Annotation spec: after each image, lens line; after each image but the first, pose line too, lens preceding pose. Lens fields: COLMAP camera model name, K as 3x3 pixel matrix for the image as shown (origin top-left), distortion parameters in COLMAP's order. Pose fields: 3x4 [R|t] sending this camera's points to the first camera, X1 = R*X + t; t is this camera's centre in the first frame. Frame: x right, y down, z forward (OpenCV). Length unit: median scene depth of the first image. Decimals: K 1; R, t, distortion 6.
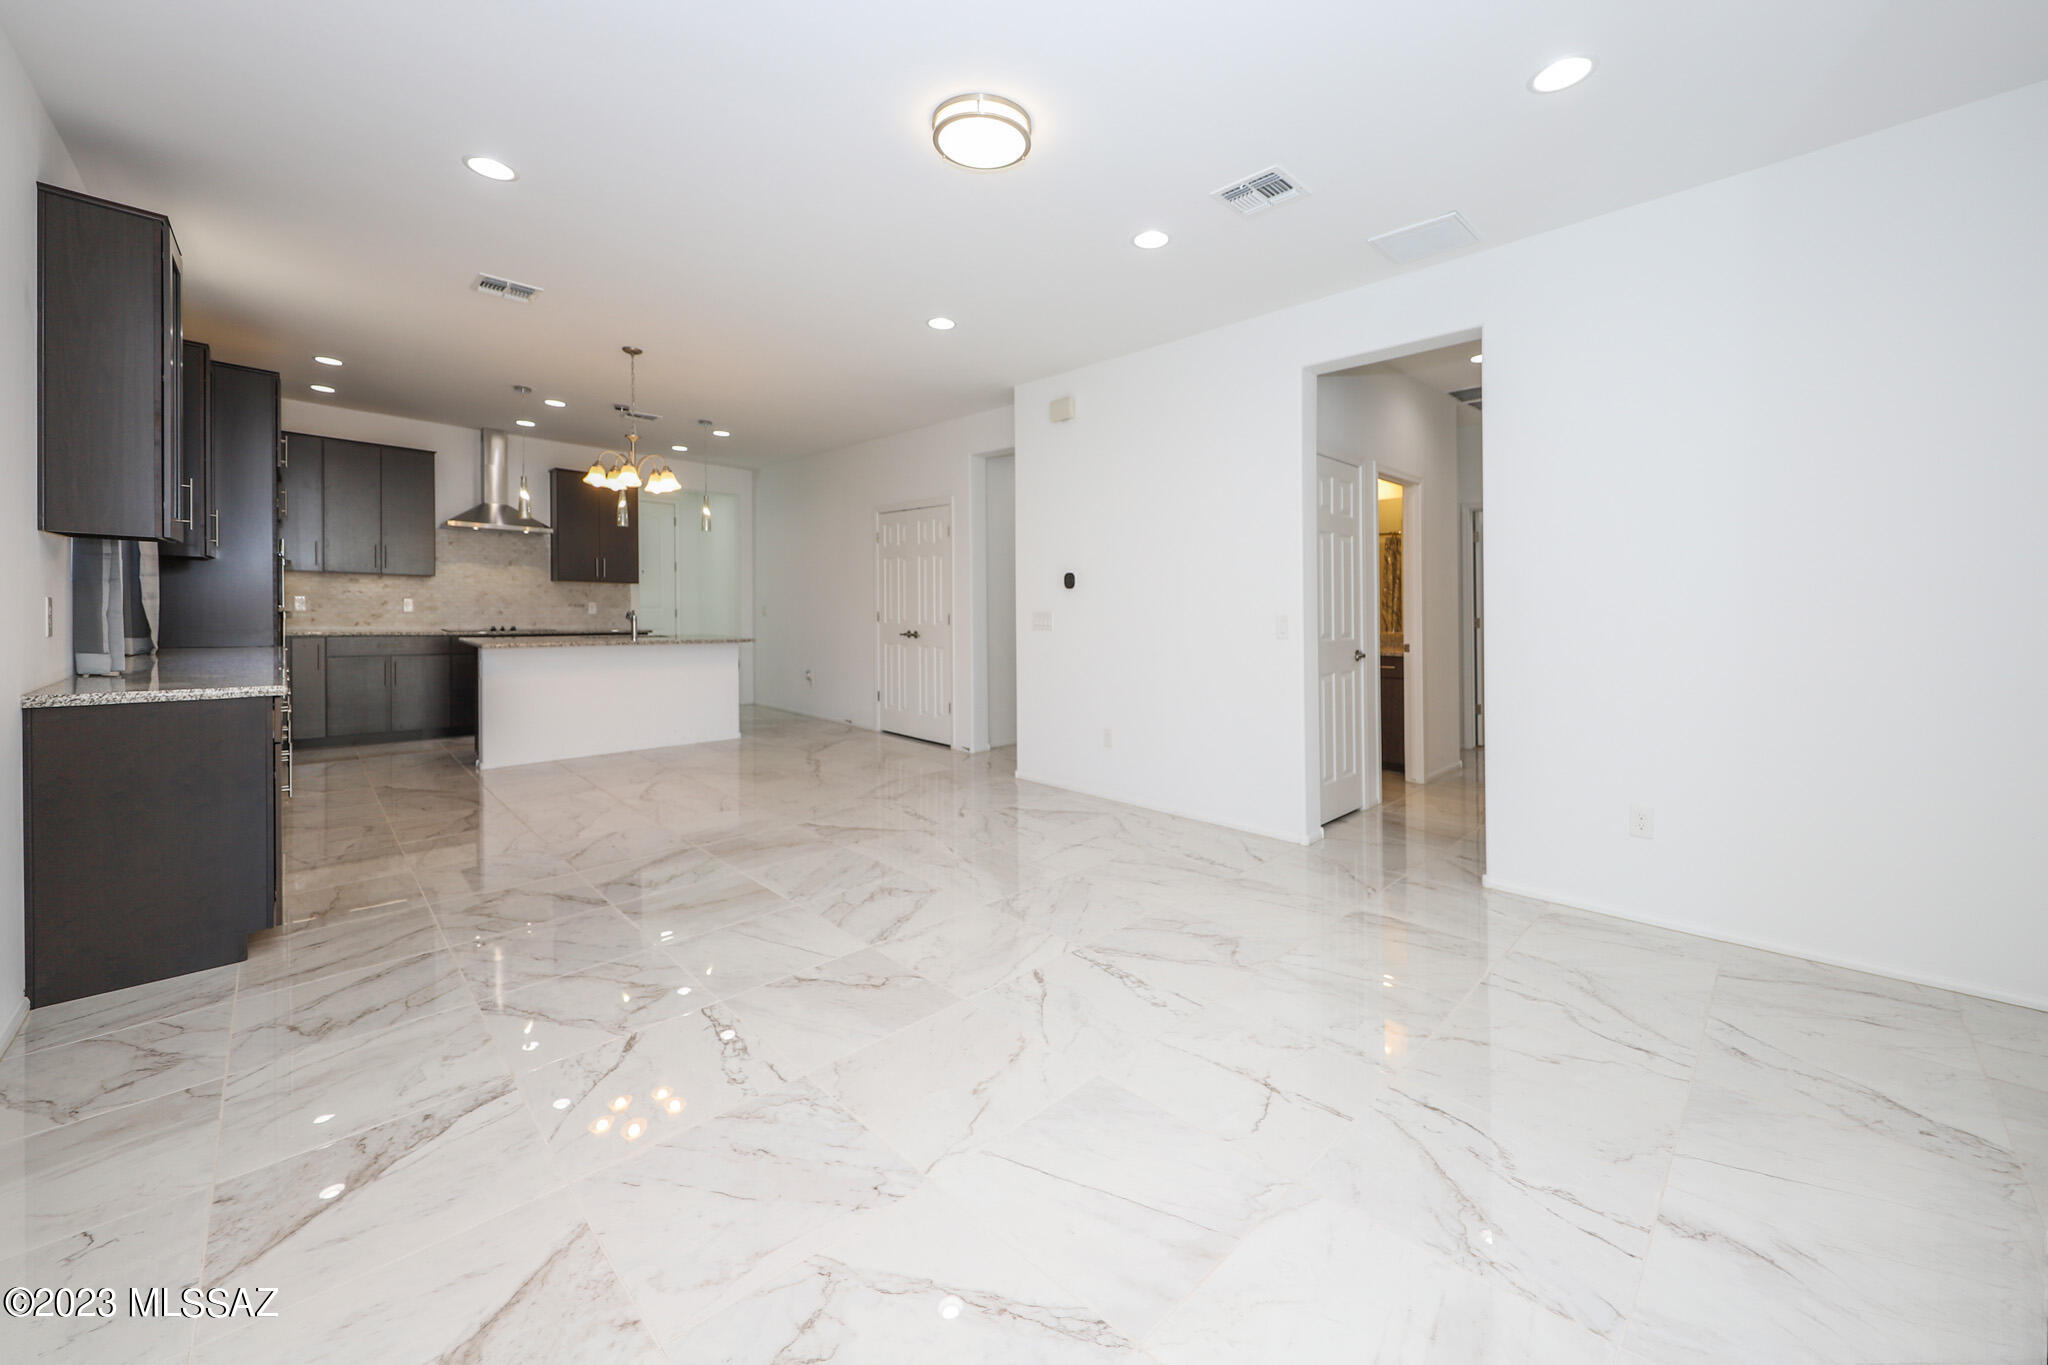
lens RADIAL K [[832.8, 0, 1040.3], [0, 832.8, 612.3], [0, 0, 1]] dist [-0.024310, -0.000378]
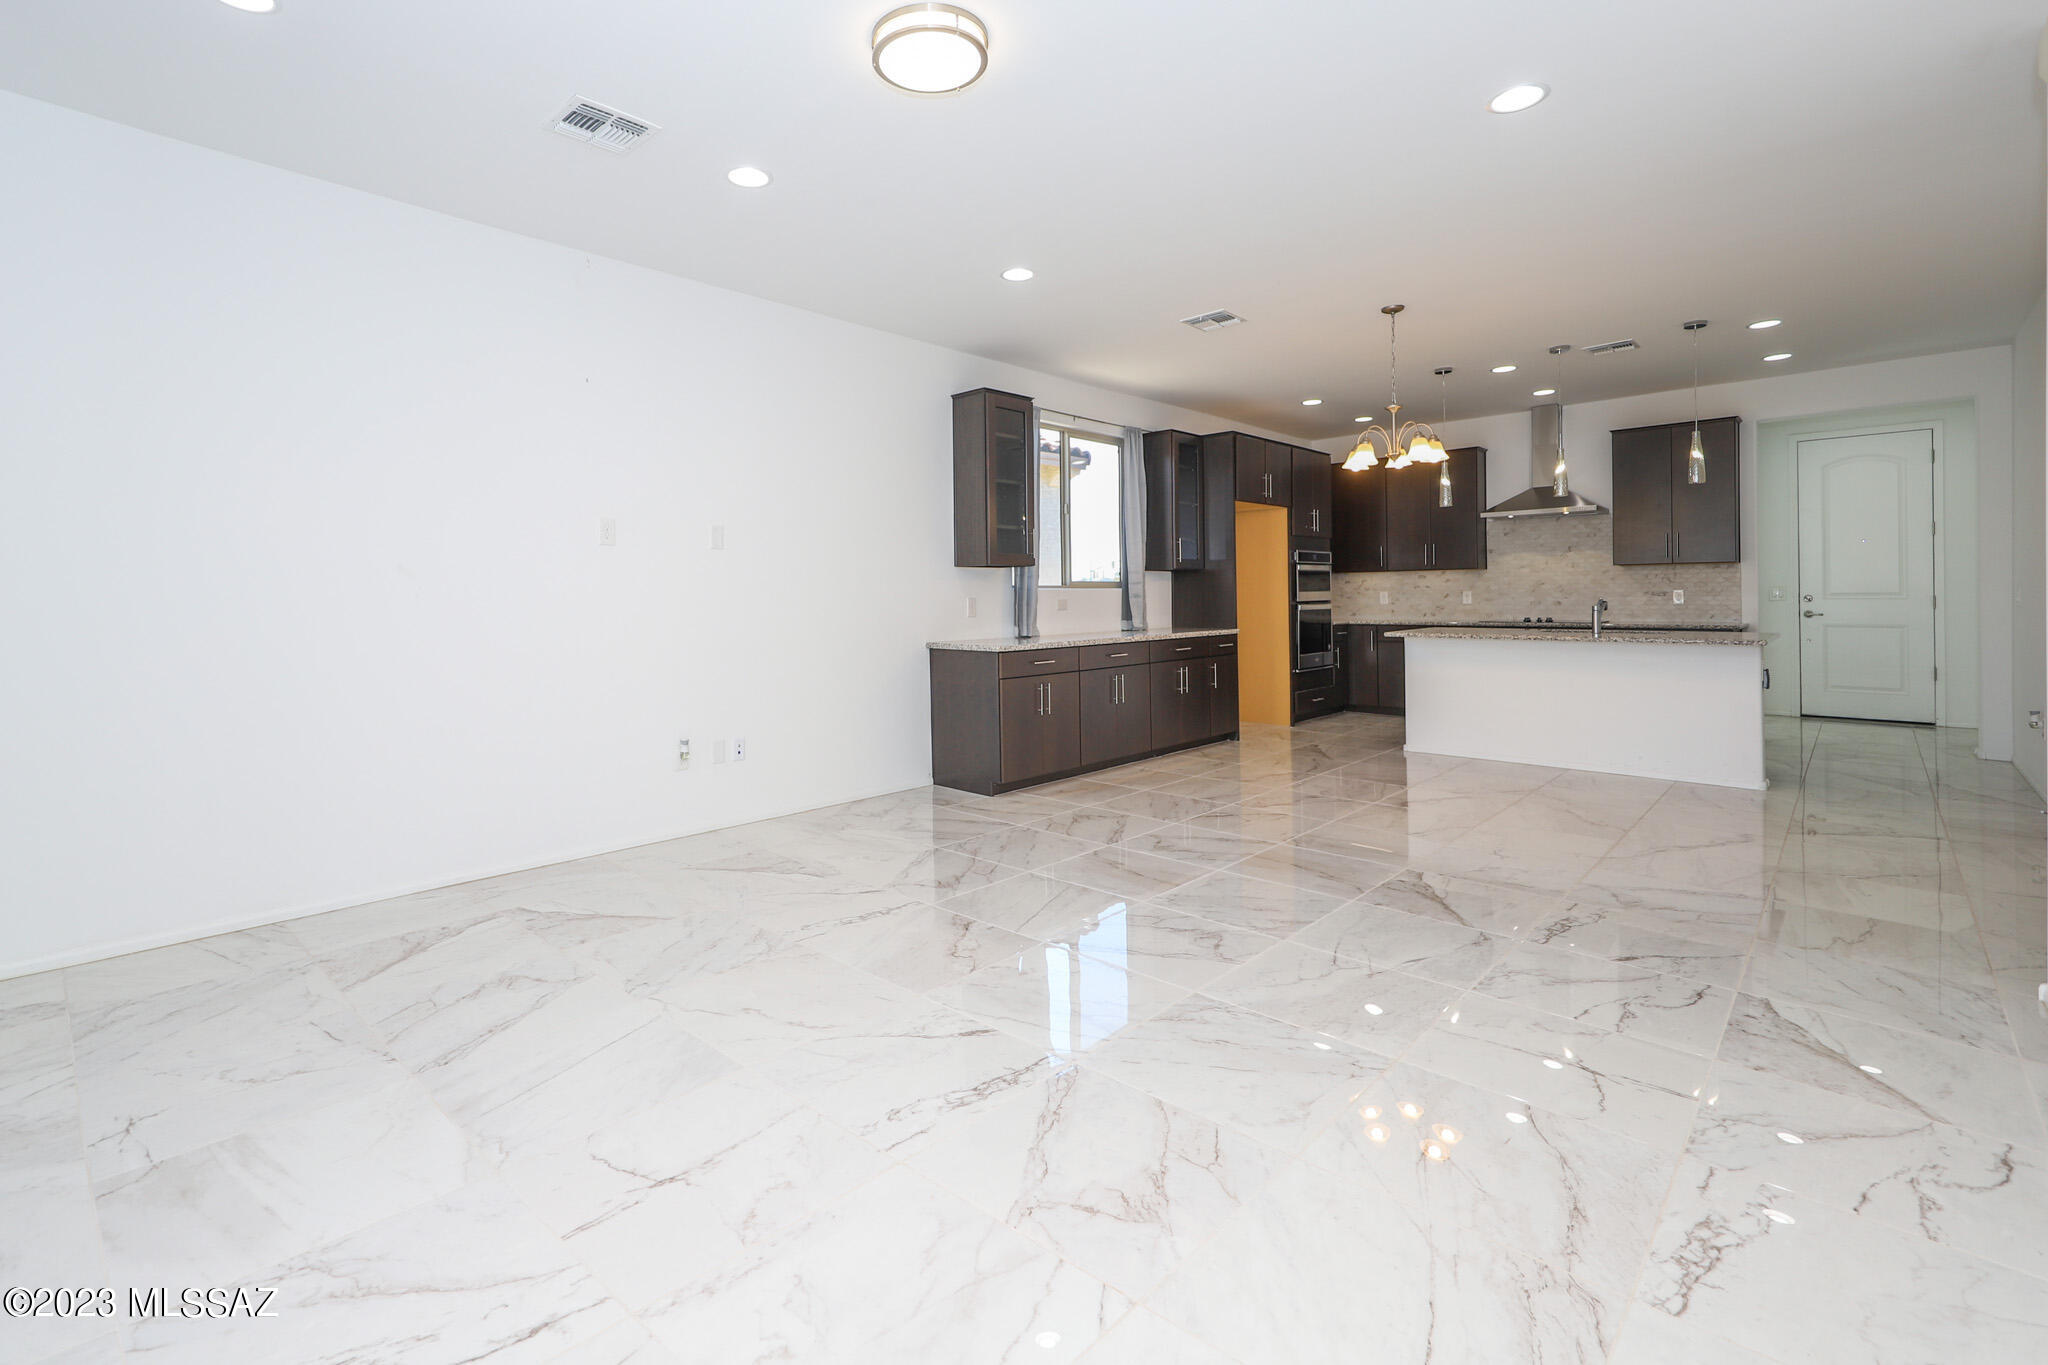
lens RADIAL K [[838.3, 0, 973.0], [0, 838.3, 632.3], [0, 0, 1]] dist [0.014276, -0.001774]
pose [[0.014431, 0.021025, -0.999675, 0.298378], [0.003975, 0.999770, 0.021084, 0.010948], [0.999888, -0.004278, 0.014344, 0.361390]]
